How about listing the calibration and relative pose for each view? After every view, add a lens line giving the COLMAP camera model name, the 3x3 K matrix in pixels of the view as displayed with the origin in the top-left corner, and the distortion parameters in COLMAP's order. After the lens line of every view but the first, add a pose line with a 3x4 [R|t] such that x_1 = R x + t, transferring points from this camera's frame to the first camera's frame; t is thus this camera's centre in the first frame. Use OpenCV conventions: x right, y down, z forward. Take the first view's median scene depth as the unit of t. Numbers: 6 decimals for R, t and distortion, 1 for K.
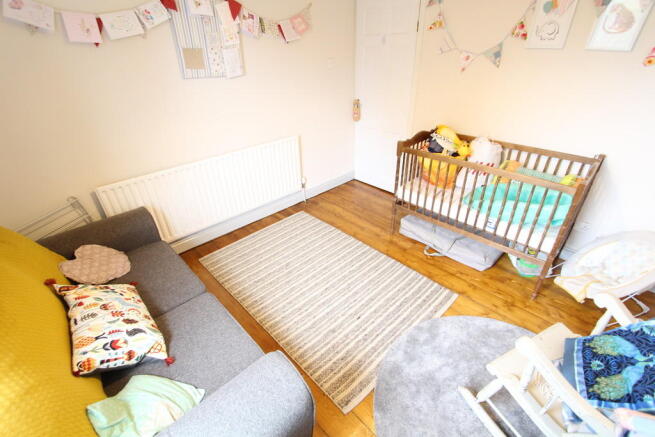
lens RADIAL K [[299.5, 0, 326.6], [0, 299.5, 218.9], [0, 0, 1]] dist [-0.013310, -0.000463]
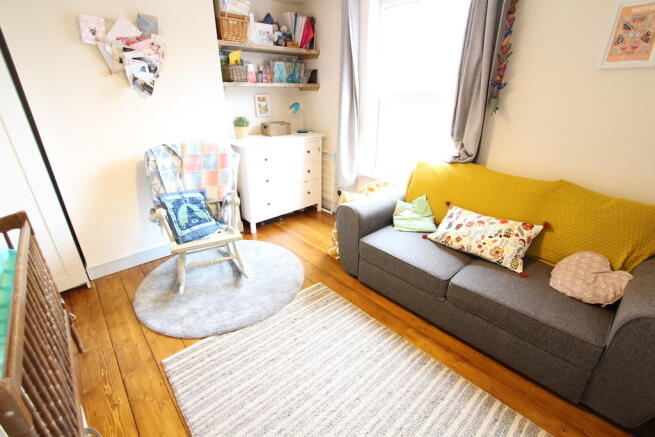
lens RADIAL K [[299.5, 0, 326.5], [0, 299.5, 221.0], [0, 0, 1]] dist [-0.013310, -0.000463]
pose [[-0.998787, 0.012881, 0.047515, -0.036677], [0.045955, 0.590107, 0.806016, -0.645334], [-0.017656, 0.807222, -0.589984, 1.296838]]
